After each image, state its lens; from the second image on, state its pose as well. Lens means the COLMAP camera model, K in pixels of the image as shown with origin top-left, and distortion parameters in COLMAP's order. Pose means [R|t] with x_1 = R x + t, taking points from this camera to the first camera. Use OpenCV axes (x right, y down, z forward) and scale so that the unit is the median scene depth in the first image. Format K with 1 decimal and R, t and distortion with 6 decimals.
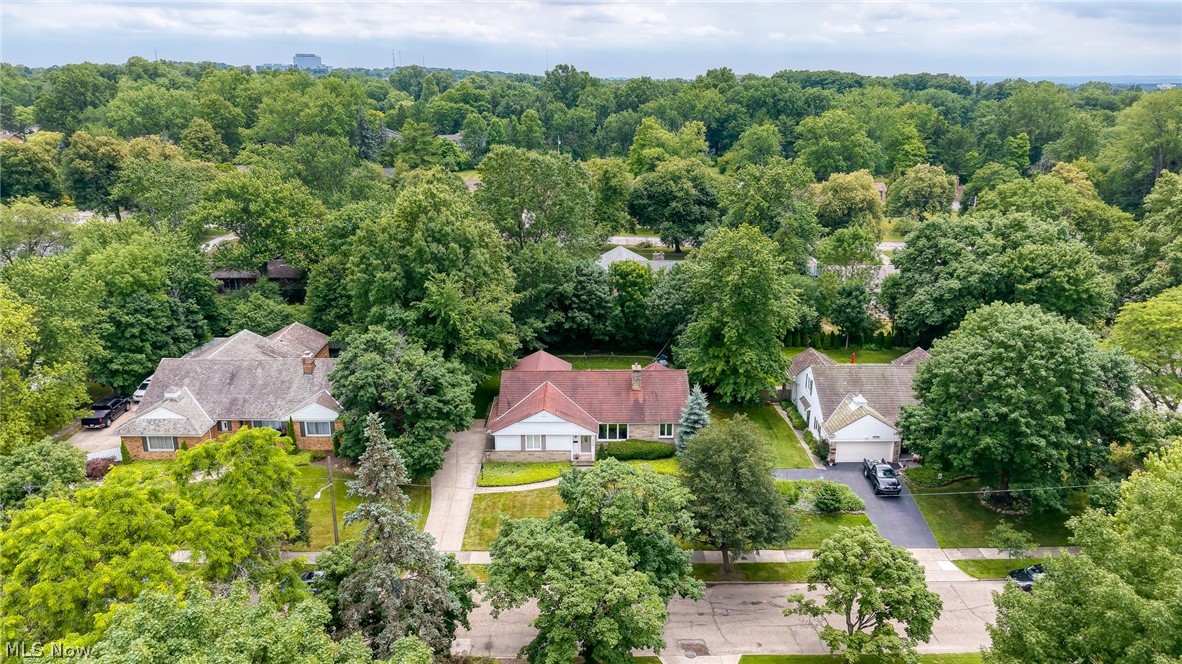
lens RADIAL K [[826.0, 0, 591.0], [0, 826.0, 332.0], [0, 0, 1]] dist [-0.003058, -0.000768]
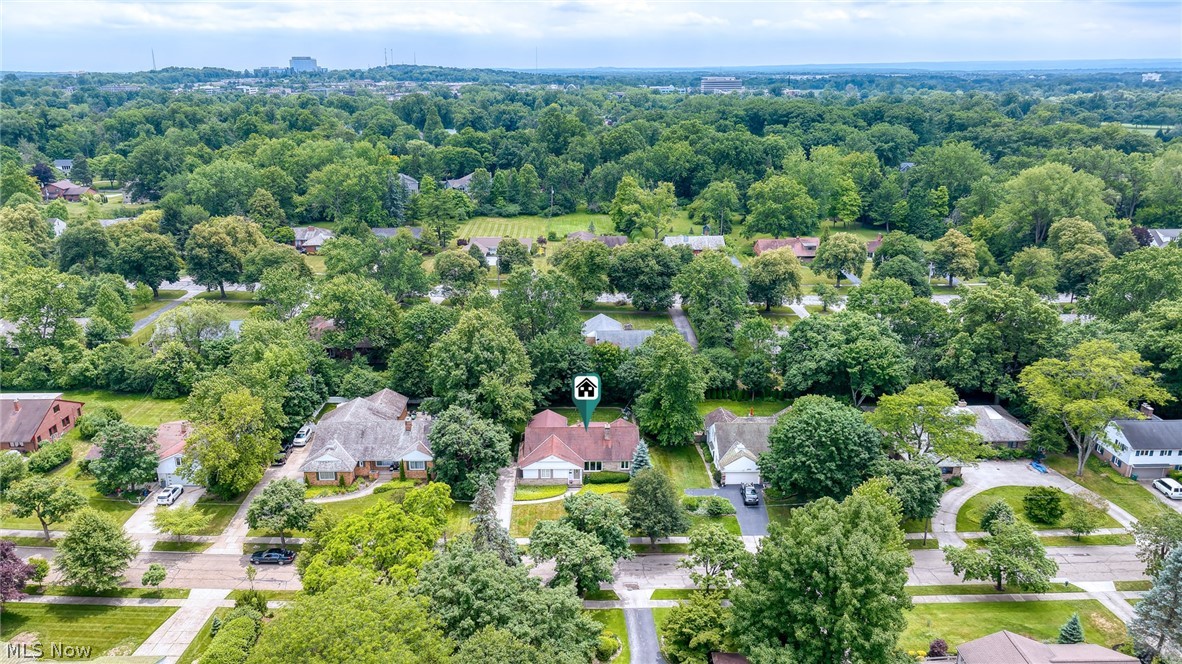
lens RADIAL K [[852.7, 0, 591.1], [0, 852.7, 281.8], [0, 0, 1]] dist [0.000262, -0.001810]
pose [[0.999907, -0.000303, 0.013647, -0.000452], [0.000869, 0.999139, -0.041475, -0.169348], [-0.013623, 0.041483, 0.999046, -0.693537]]
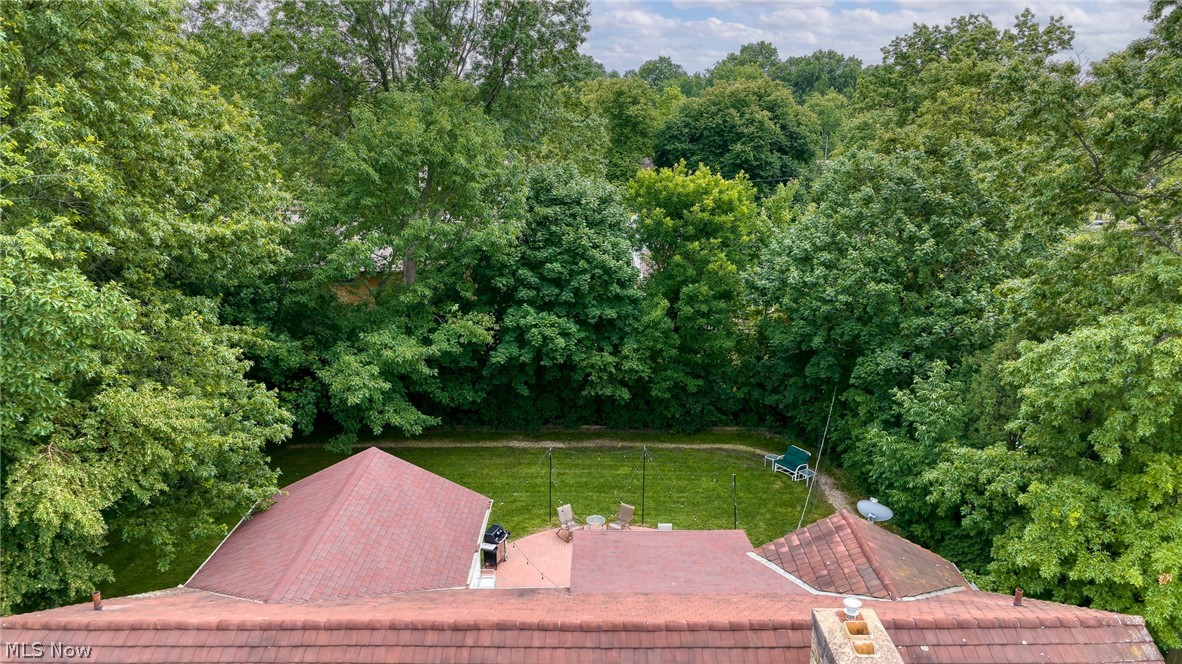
lens RADIAL K [[826.0, 0, 591.0], [0, 826.0, 332.0], [0, 0, 1]] dist [-0.003058, -0.000768]
pose [[0.999952, 0.003674, -0.009105, 0.010743], [-0.004112, 0.998815, -0.048501, -0.001466], [0.008916, 0.048536, 0.998782, 0.825146]]
